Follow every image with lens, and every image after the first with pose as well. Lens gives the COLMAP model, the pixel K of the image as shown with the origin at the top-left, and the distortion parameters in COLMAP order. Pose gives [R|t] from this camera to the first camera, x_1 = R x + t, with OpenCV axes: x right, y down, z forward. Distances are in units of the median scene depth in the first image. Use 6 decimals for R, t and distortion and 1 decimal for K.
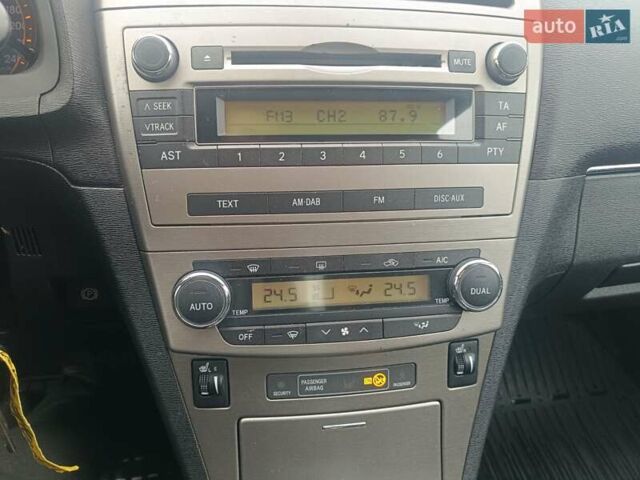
lens RADIAL K [[434.6, 0, 316.8], [0, 434.6, 234.8], [0, 0, 1]] dist [0.002199, 0.005229]
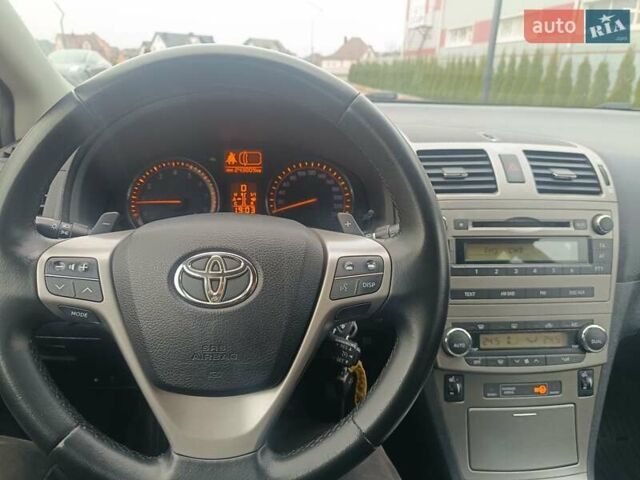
lens RADIAL K [[434.6, 0, 317.6], [0, 434.6, 243.2], [0, 0, 1]] dist [0.002199, 0.005229]
pose [[0.999387, 0.013256, -0.032396, -0.794294], [-0.017566, 0.990468, -0.136620, -0.015378], [0.030276, 0.137106, 0.990094, -0.993444]]
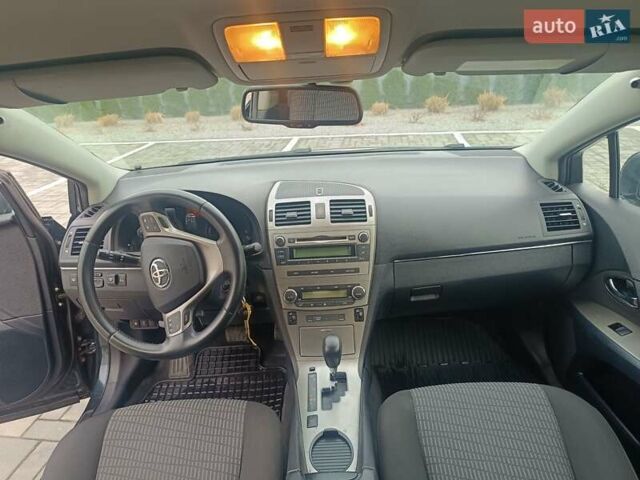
lens RADIAL K [[434.6, 0, 319.2], [0, 434.6, 243.5], [0, 0, 1]] dist [0.002199, 0.005229]
pose [[0.989407, -0.029210, -0.142198, 0.591861], [0.013028, 0.993461, -0.113425, 0.115522], [0.144581, 0.110371, 0.983318, -2.984072]]
